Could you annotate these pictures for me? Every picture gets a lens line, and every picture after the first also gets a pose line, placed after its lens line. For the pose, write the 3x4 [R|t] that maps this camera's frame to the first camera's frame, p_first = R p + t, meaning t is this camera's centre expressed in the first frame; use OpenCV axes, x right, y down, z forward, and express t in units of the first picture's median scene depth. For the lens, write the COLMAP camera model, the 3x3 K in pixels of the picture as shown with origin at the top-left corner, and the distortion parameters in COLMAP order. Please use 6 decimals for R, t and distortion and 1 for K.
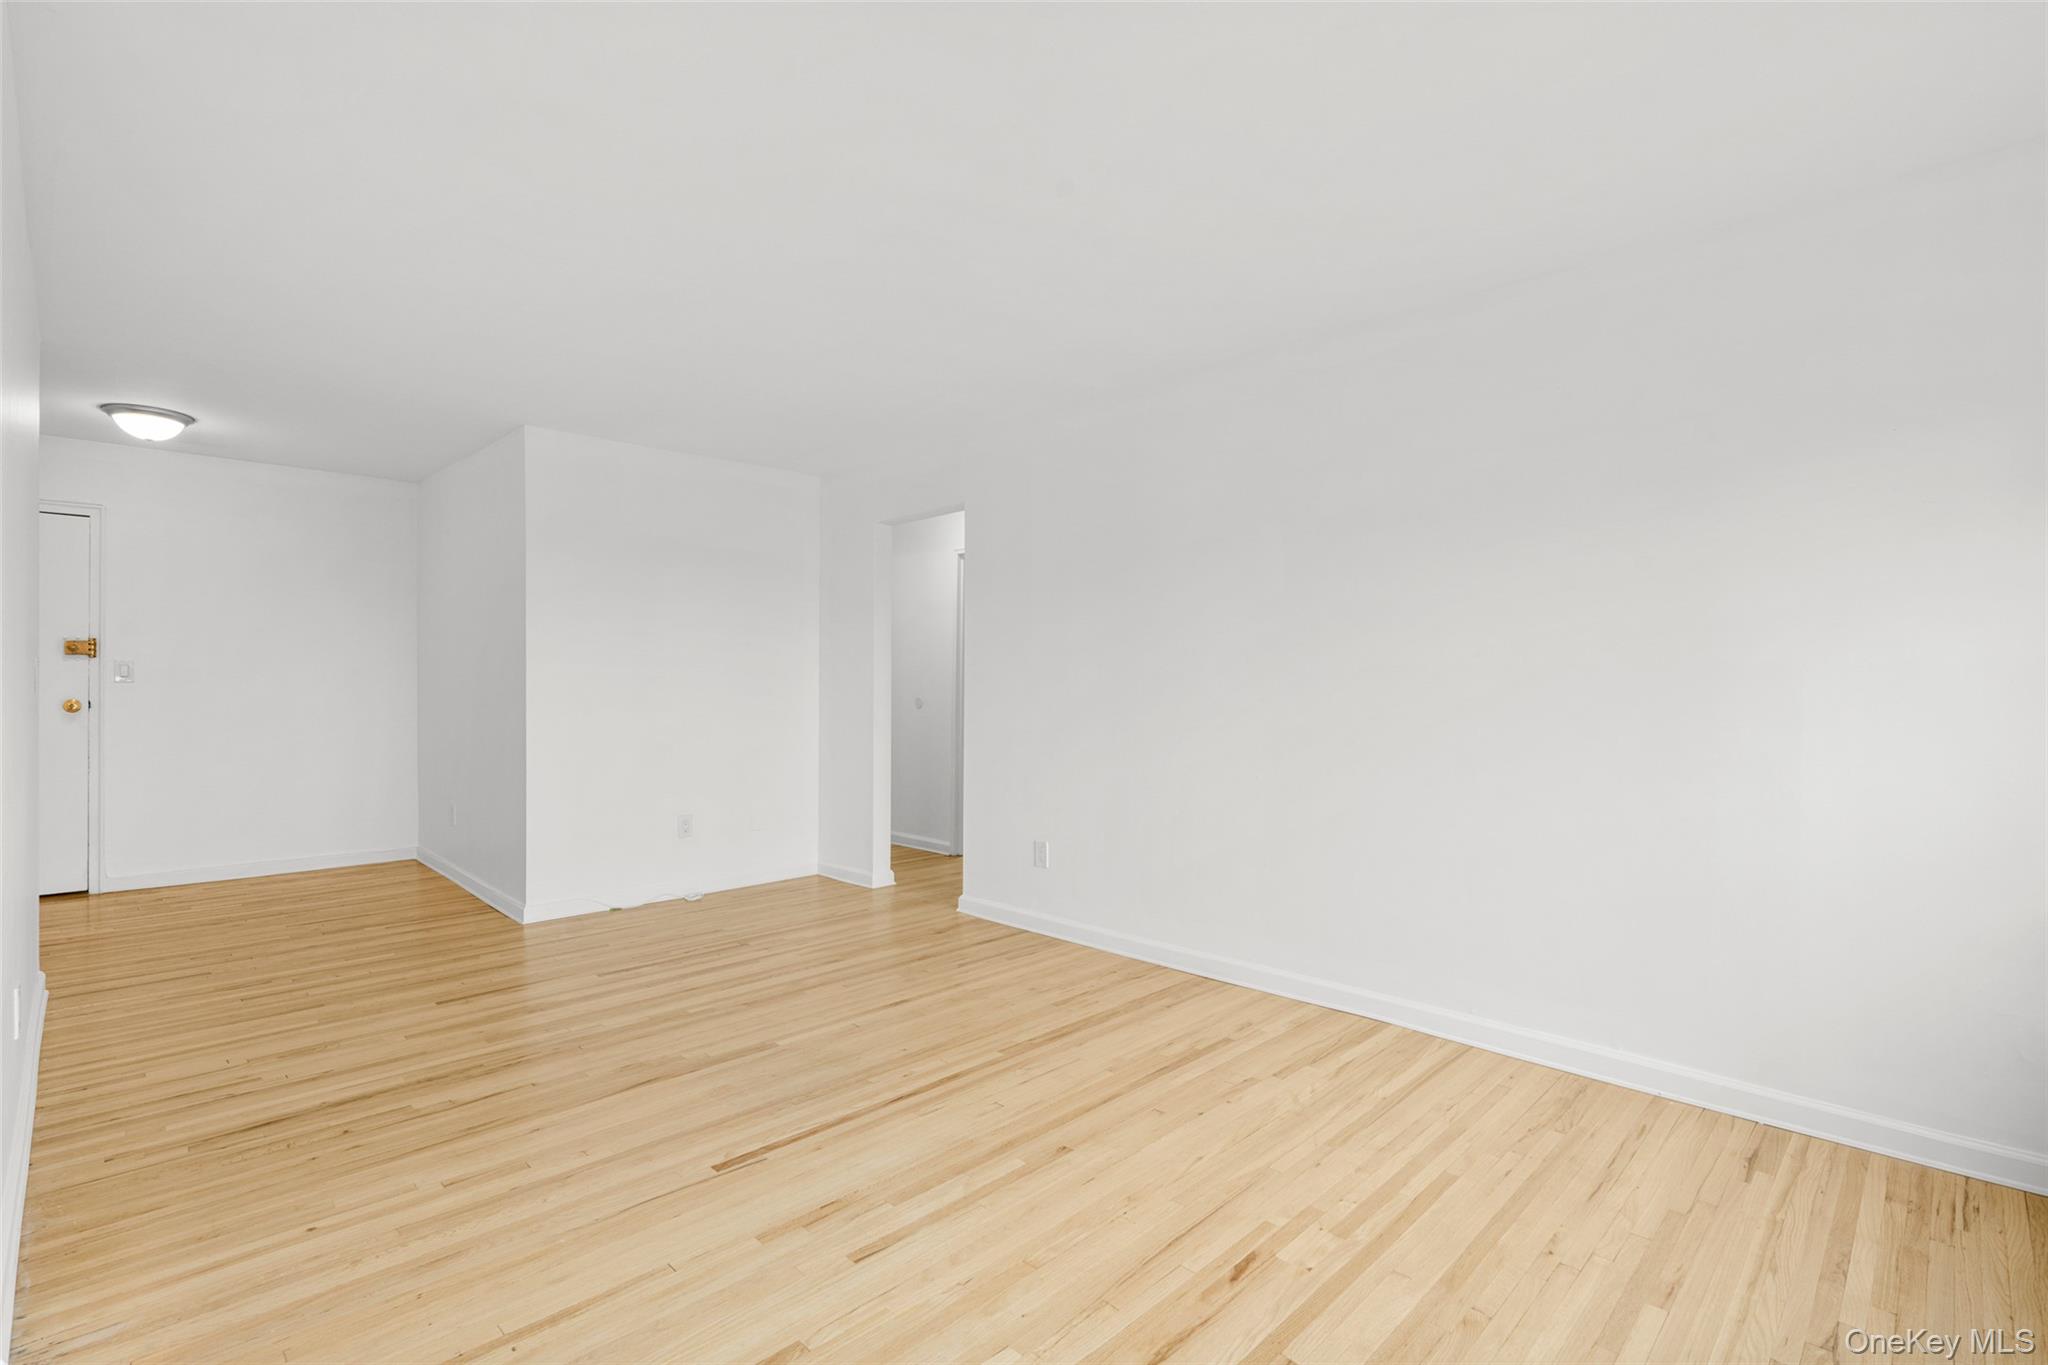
lens RADIAL K [[937.6, 0, 1018.3], [0, 937.6, 687.5], [0, 0, 1]] dist [-0.004223, -0.000039]
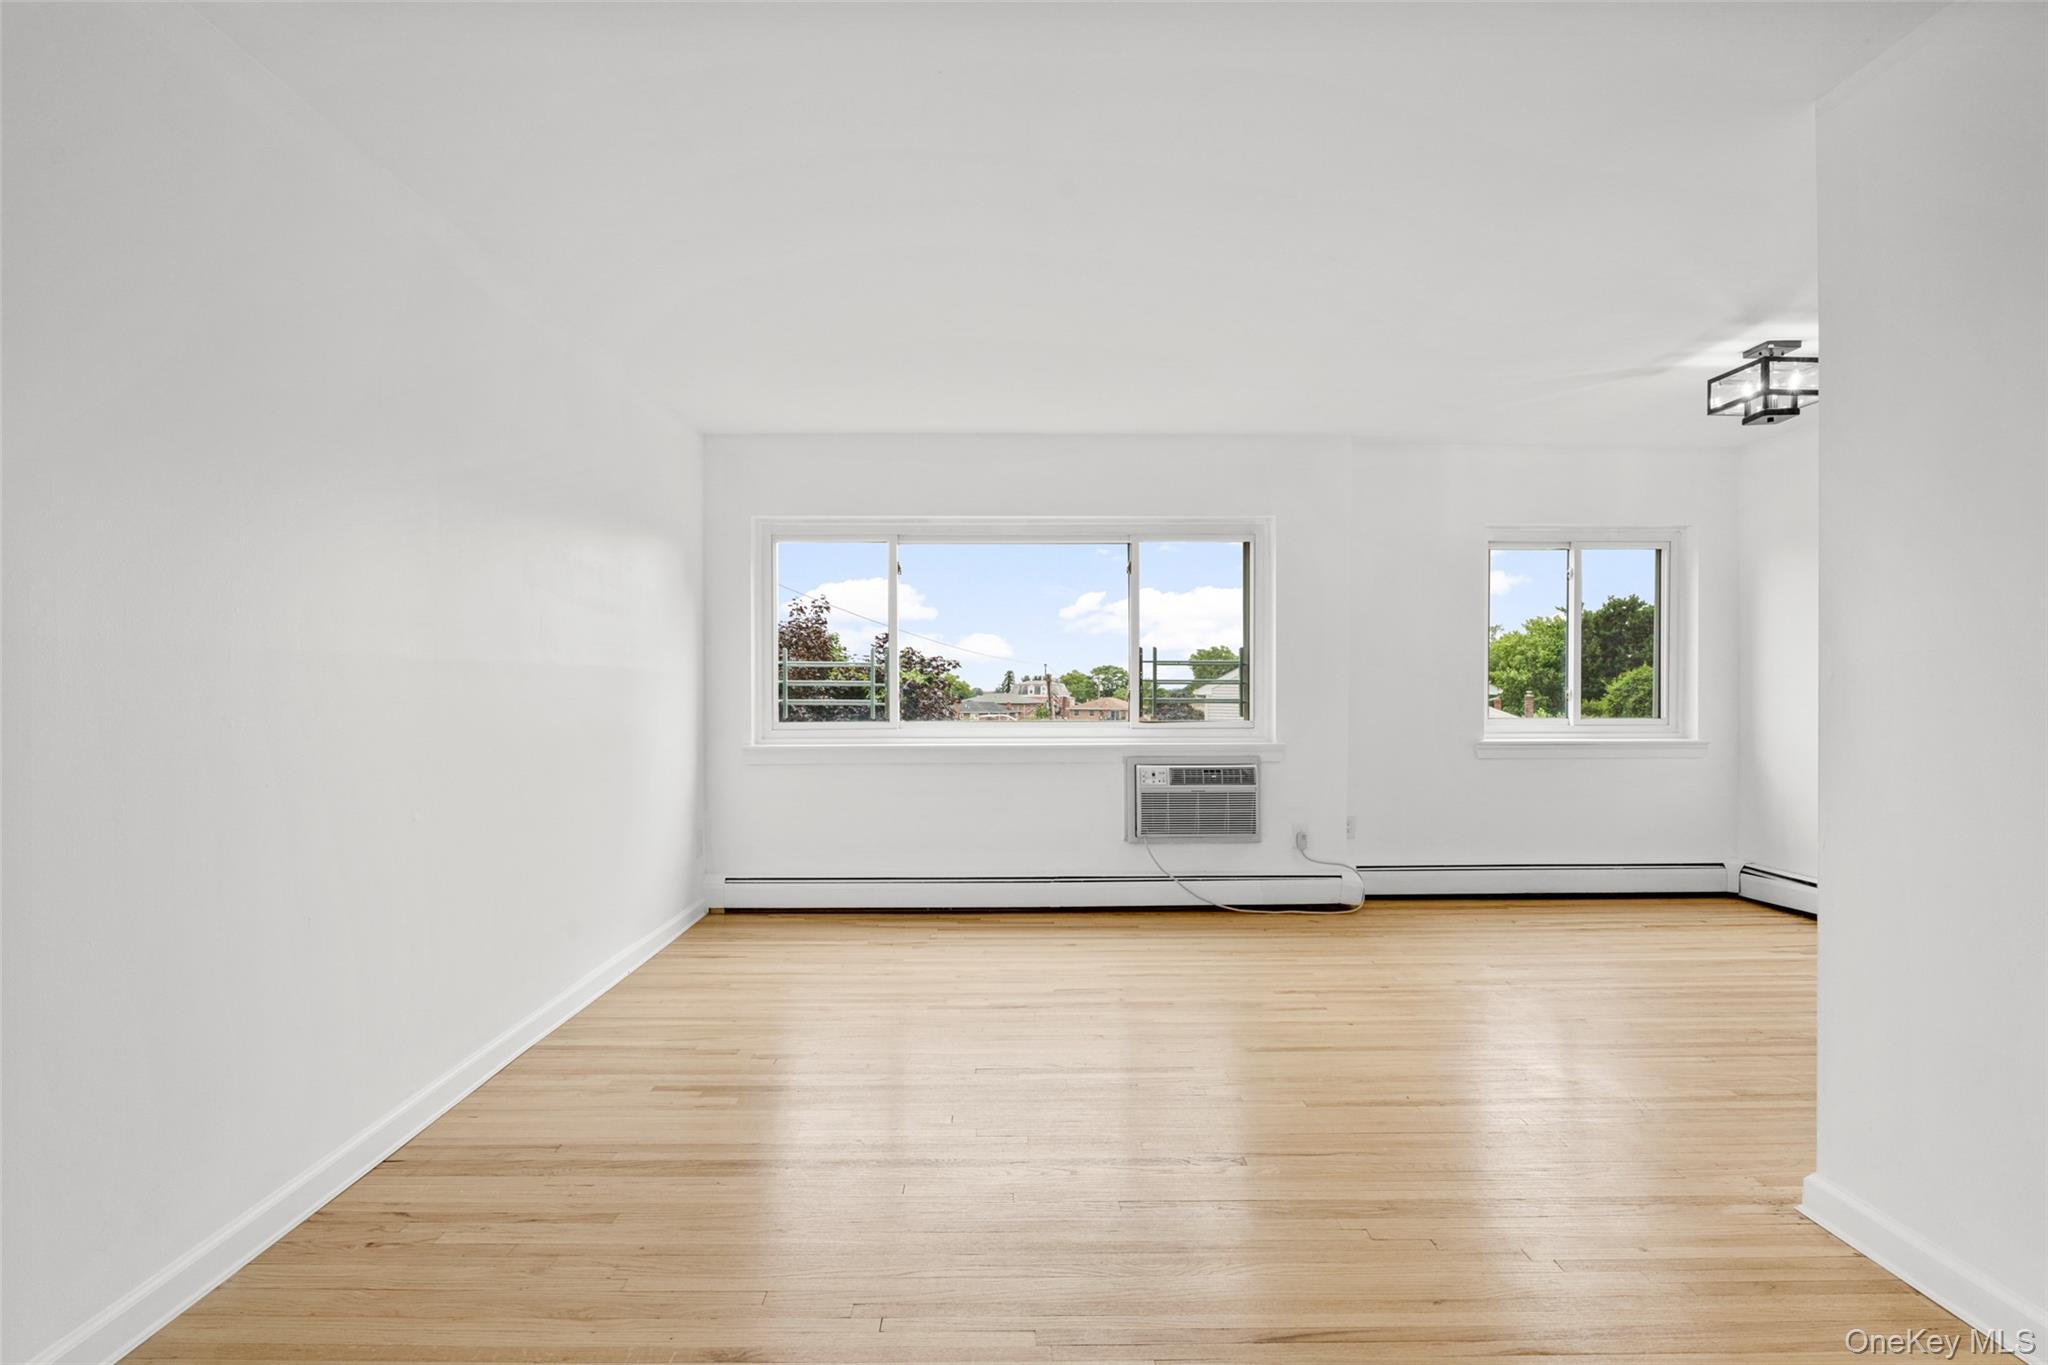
lens RADIAL K [[947.1, 0, 1025.0], [0, 947.1, 691.9], [0, 0, 1]] dist [-0.003119, 0.000665]
pose [[-0.723245, -0.008794, 0.690536, -0.629993], [-0.003250, 0.999951, 0.009330, -0.002886], [-0.690584, 0.004504, -0.723238, 1.400300]]
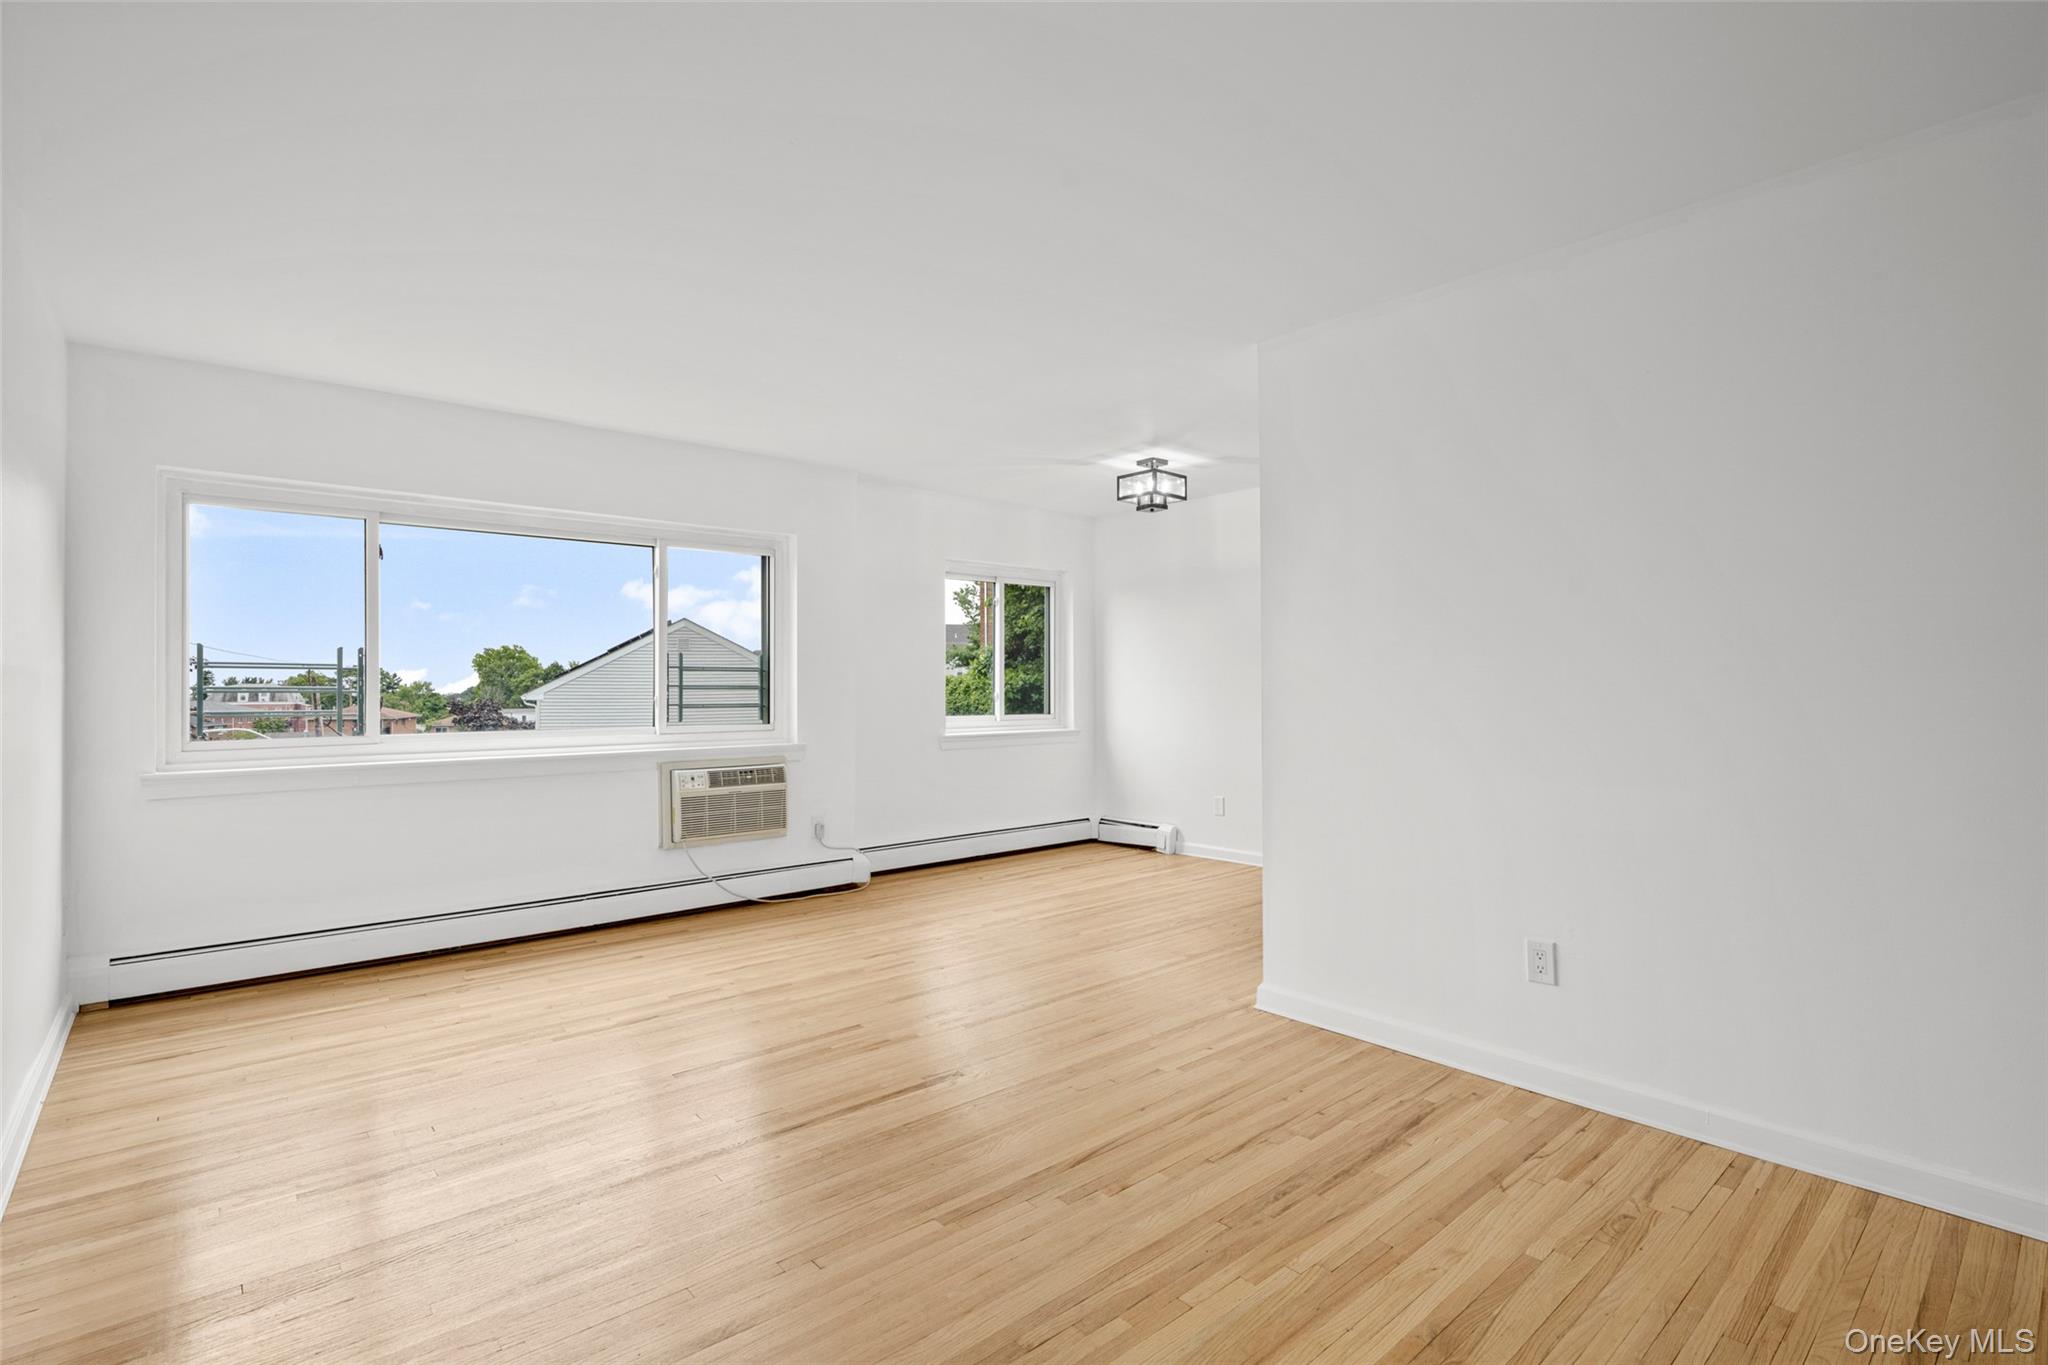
lens RADIAL K [[958.9, 0, 1024.0], [0, 958.9, 682.5], [0, 0, 1]] dist [-0.001142, 0.000146]
pose [[-0.998006, -0.001213, 0.063105, -0.360816], [-0.001574, 0.999983, -0.005666, -0.005353], [-0.063097, -0.005754, -0.997991, 1.685572]]
